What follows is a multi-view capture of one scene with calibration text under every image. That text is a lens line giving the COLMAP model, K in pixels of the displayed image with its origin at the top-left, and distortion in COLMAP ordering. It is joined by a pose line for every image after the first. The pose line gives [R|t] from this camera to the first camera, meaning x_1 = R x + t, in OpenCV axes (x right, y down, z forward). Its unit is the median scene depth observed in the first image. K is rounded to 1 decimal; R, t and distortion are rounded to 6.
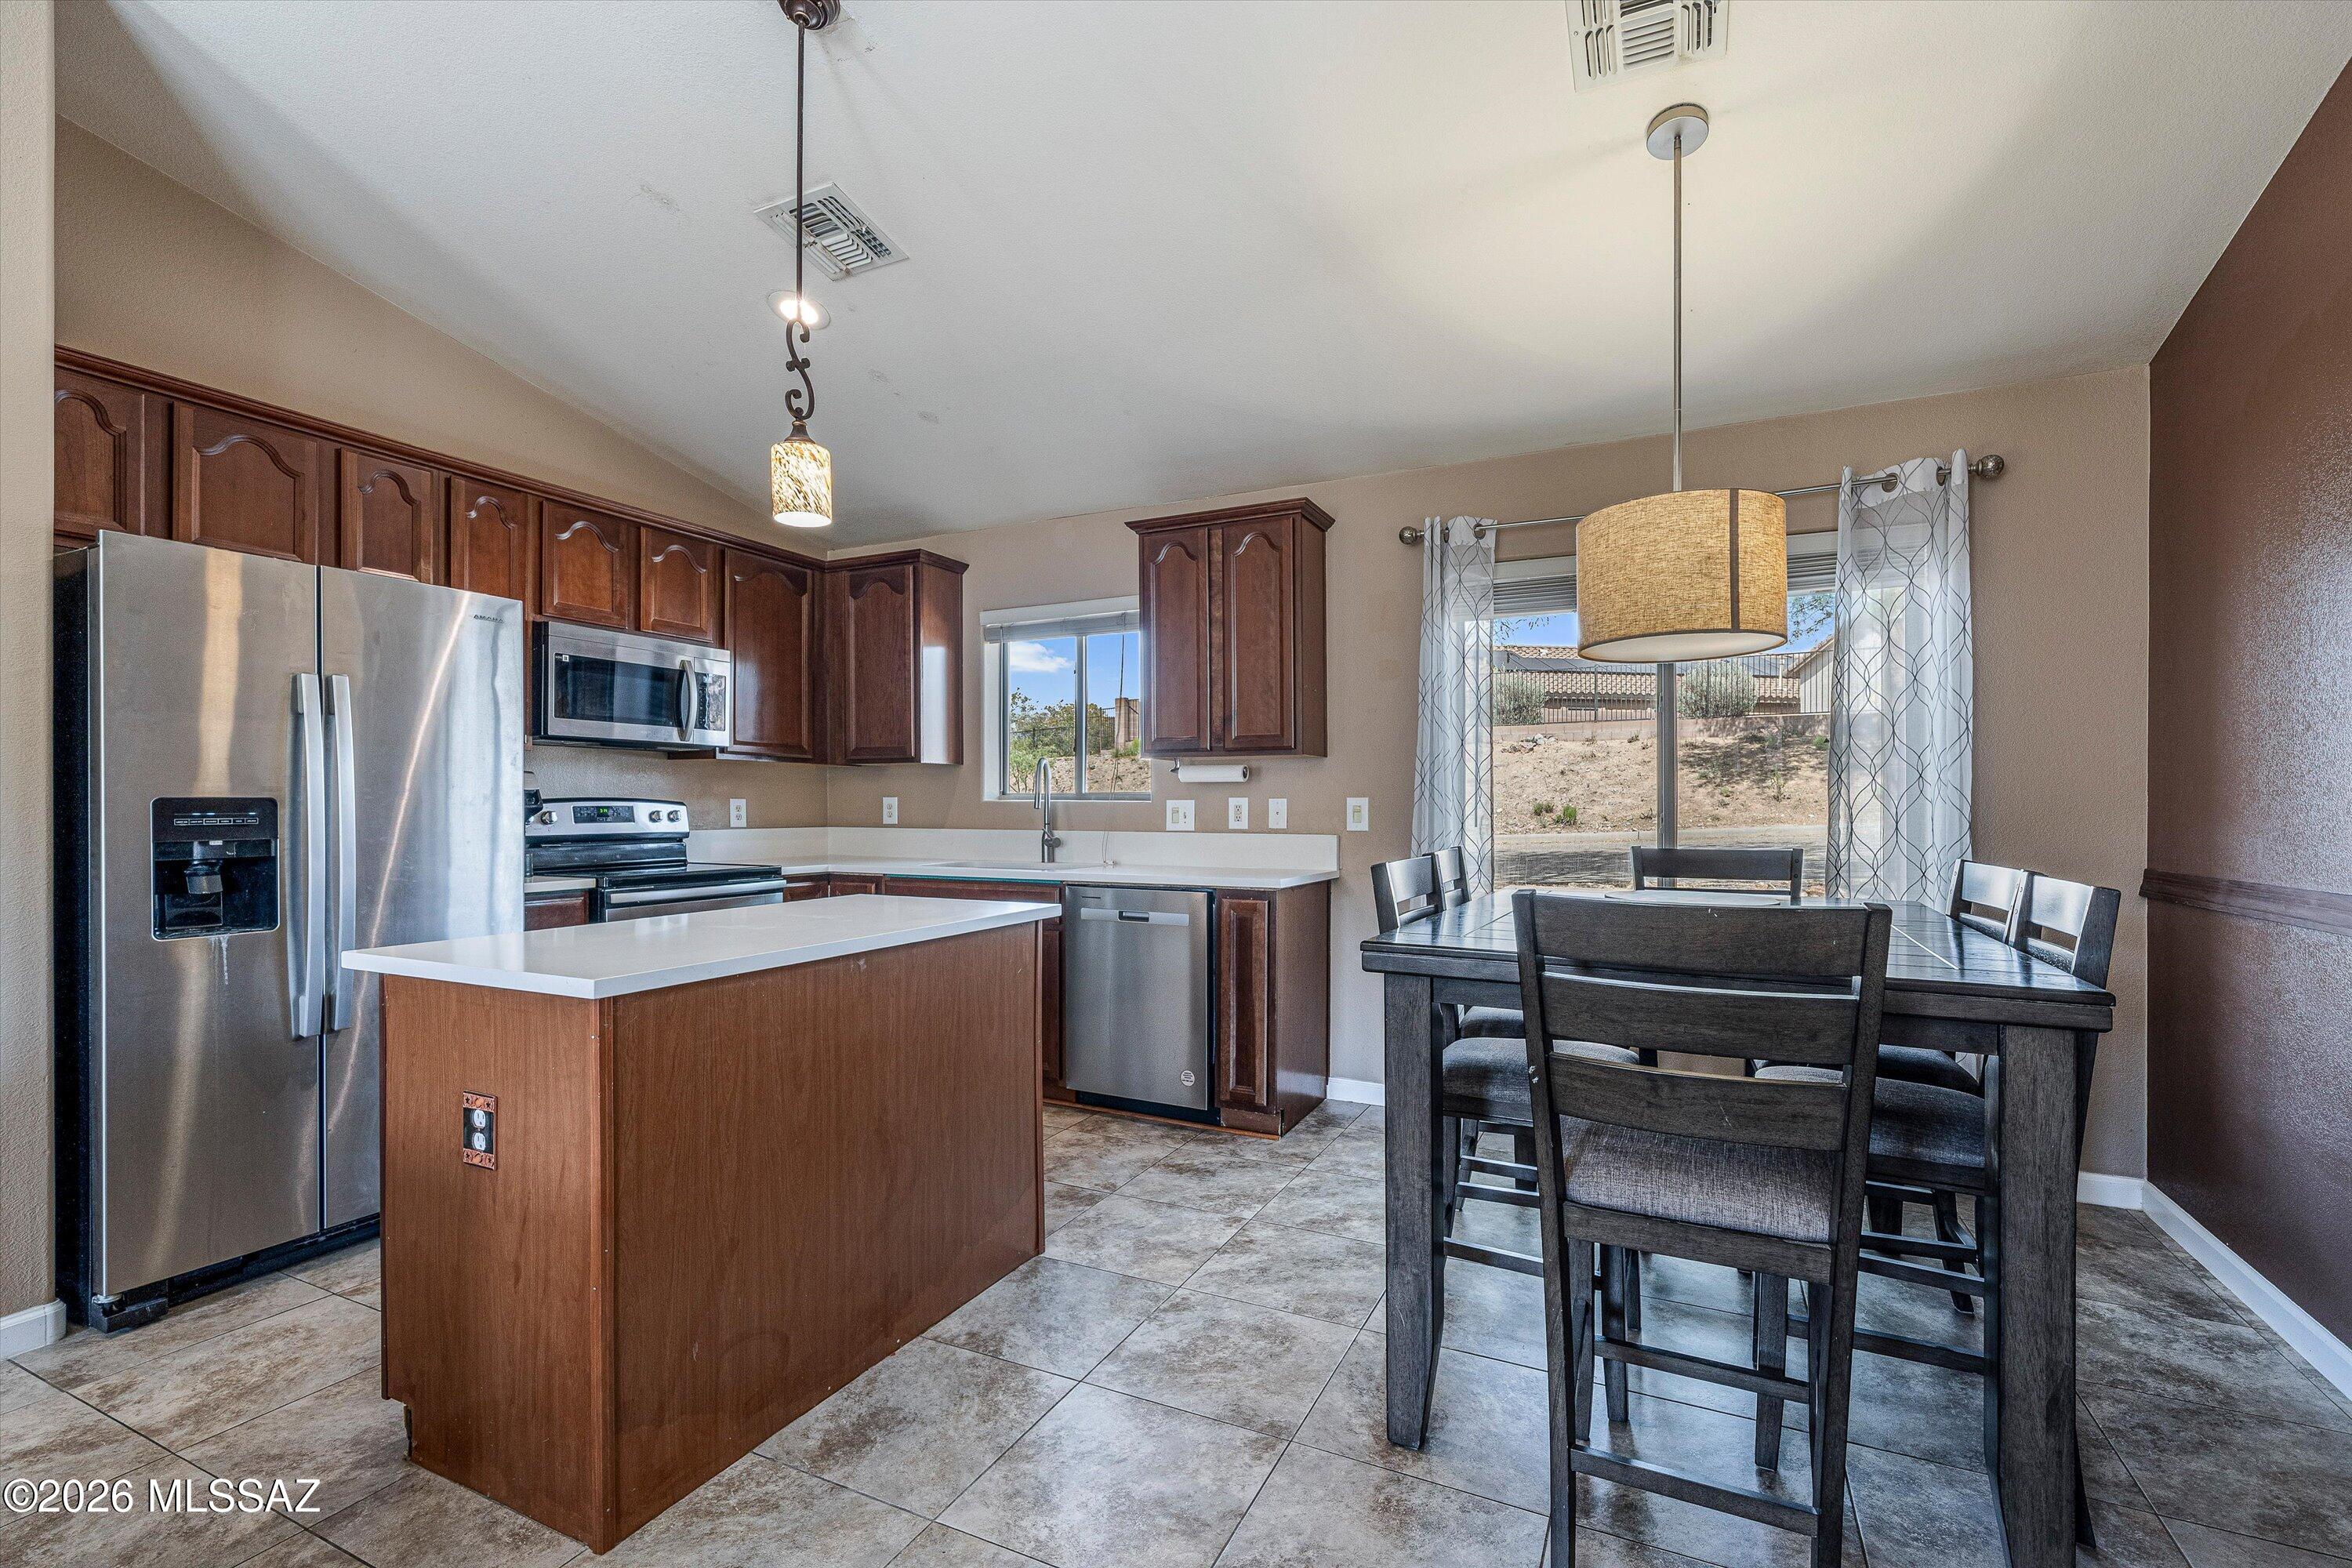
lens RADIAL K [[1035.1, 0, 1201.9], [0, 1035.1, 804.7], [0, 0, 1]] dist [-0.000065, 0.000174]
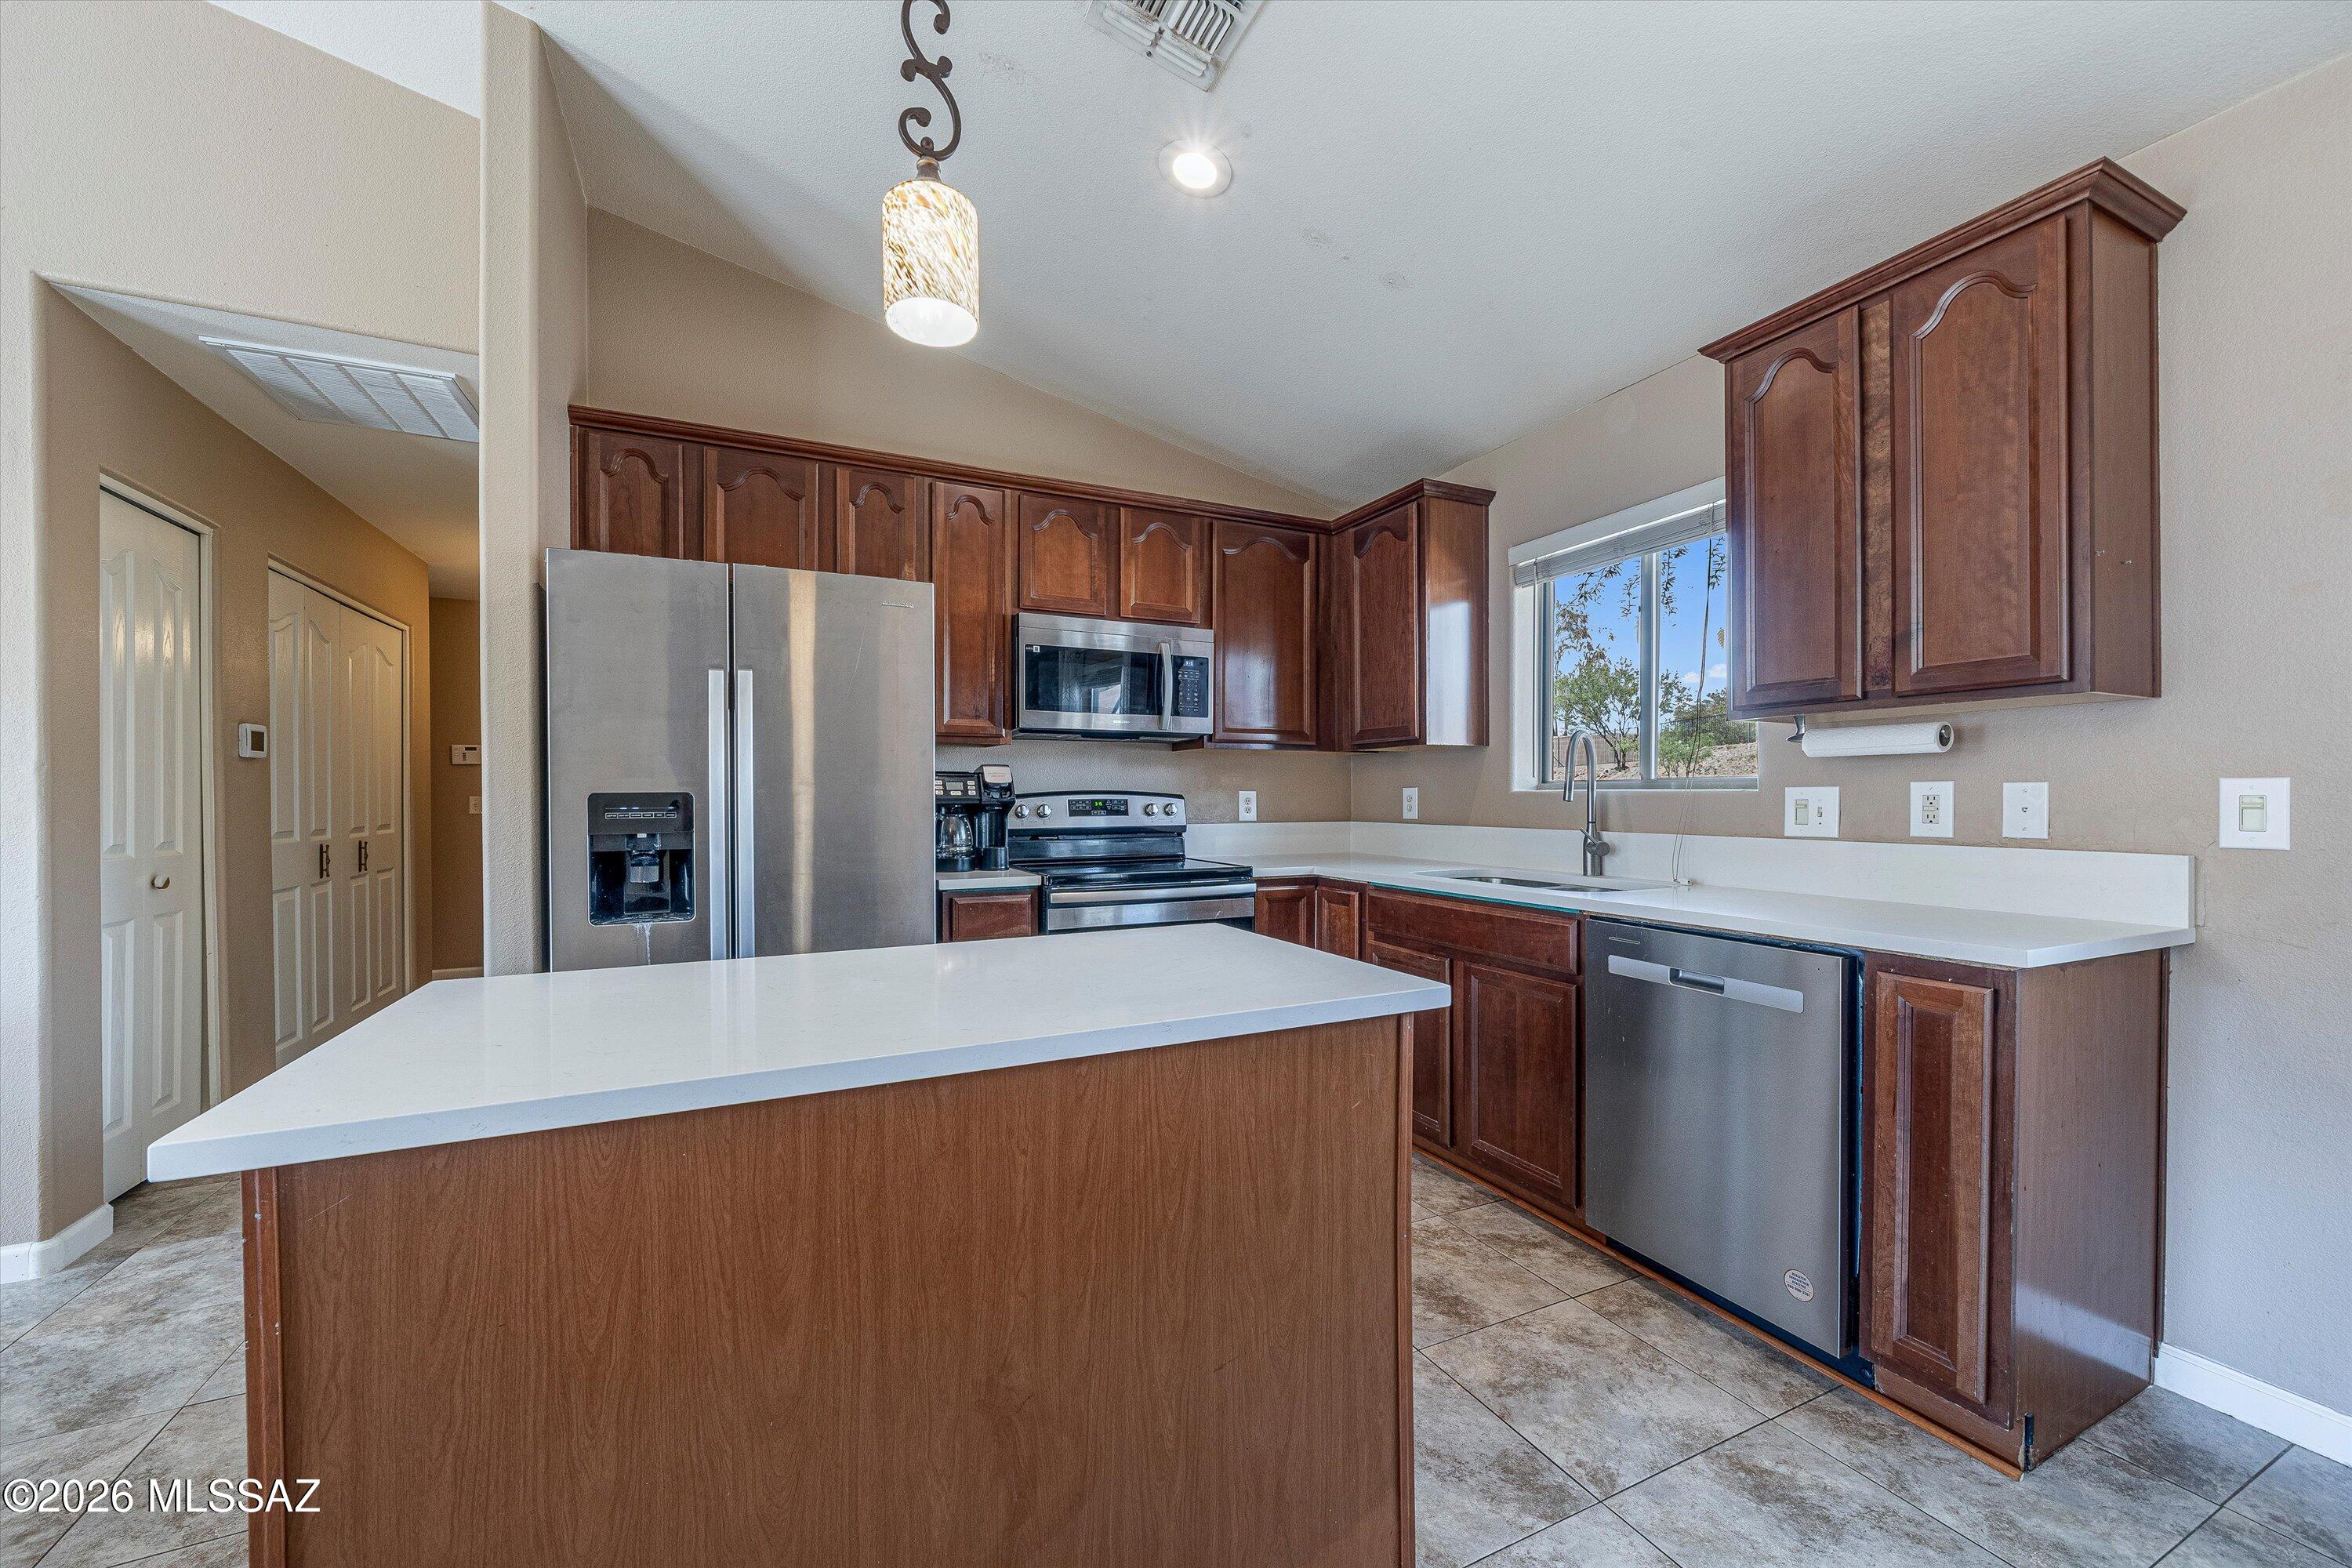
lens RADIAL K [[911.2, 0, 1177.4], [0, 911.2, 807.1], [0, 0, 1]] dist [-0.000893, -0.000460]
pose [[0.773737, 0.003311, -0.633499, 0.034300], [0.004121, 0.999939, 0.010259, 0.000278], [0.633494, -0.010548, 0.773676, 0.381061]]
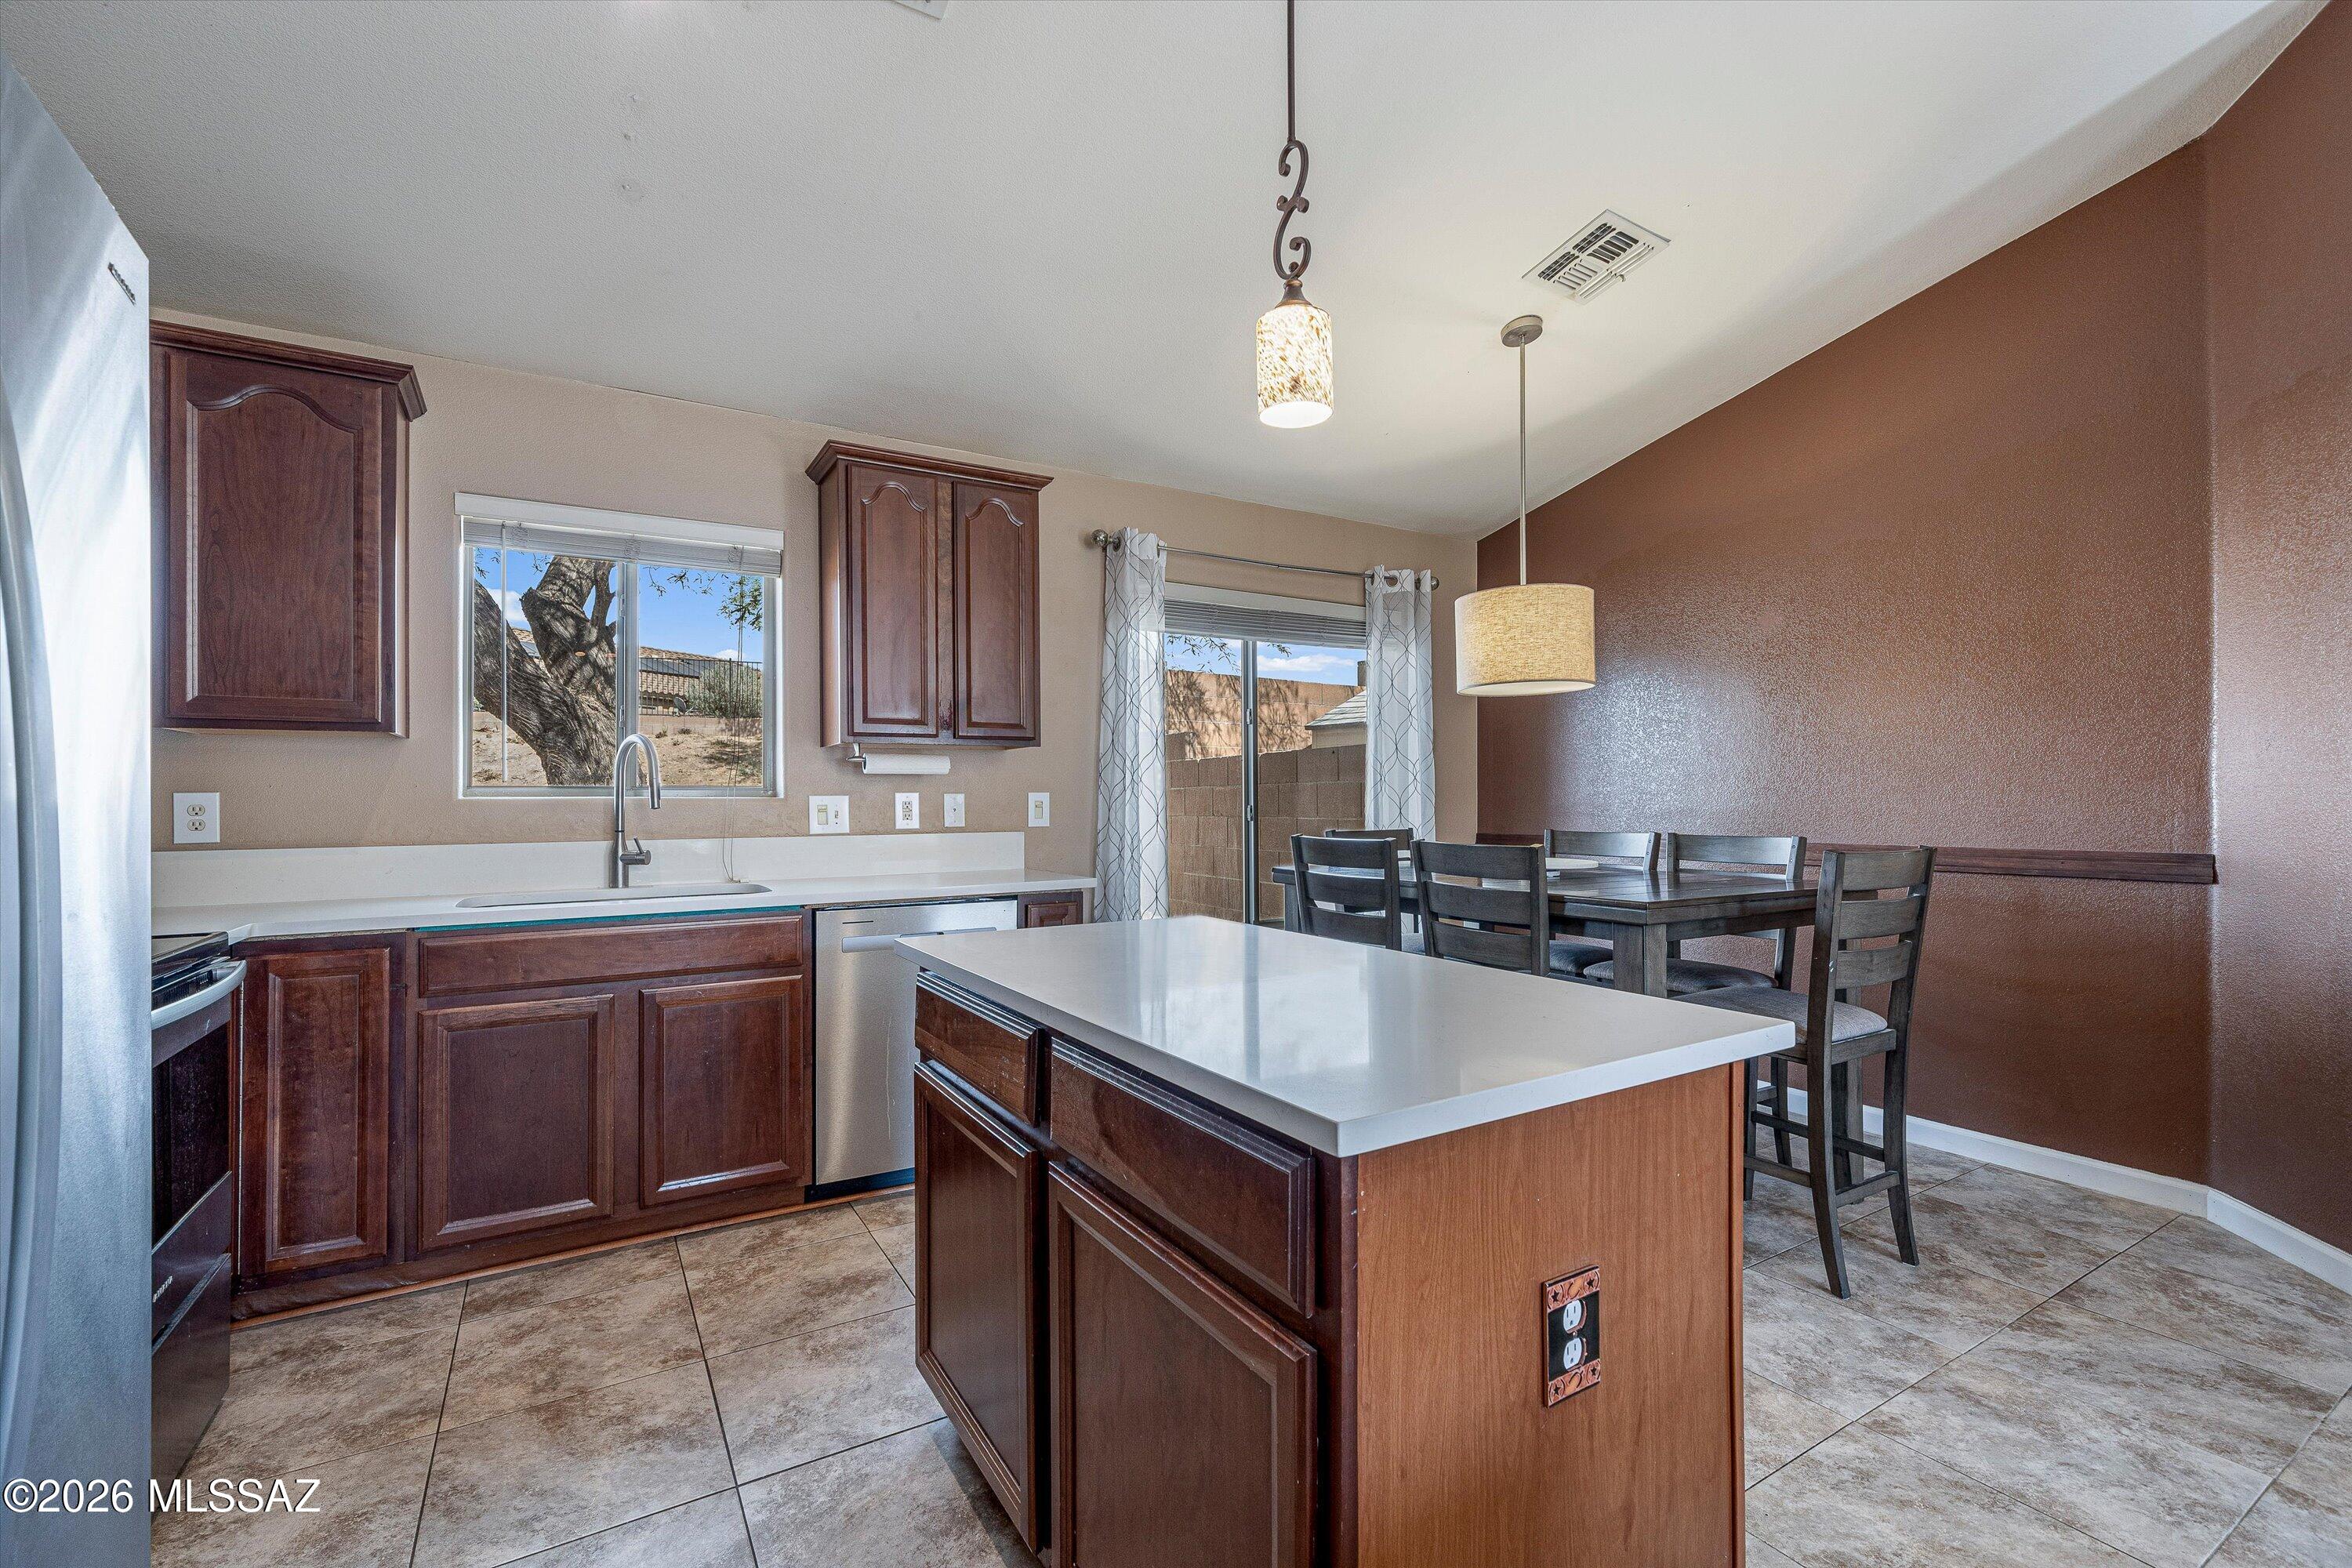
lens RADIAL K [[1000.2, 0, 1176.0], [0, 1000.2, 784.0], [0, 0, 1]] dist [-0.000577, 0.000062]
pose [[0.553042, 0.007568, 0.833119, -0.581330], [0.006486, 0.999889, -0.013389, -0.001410], [-0.833128, 0.012808, 0.552932, 0.381113]]
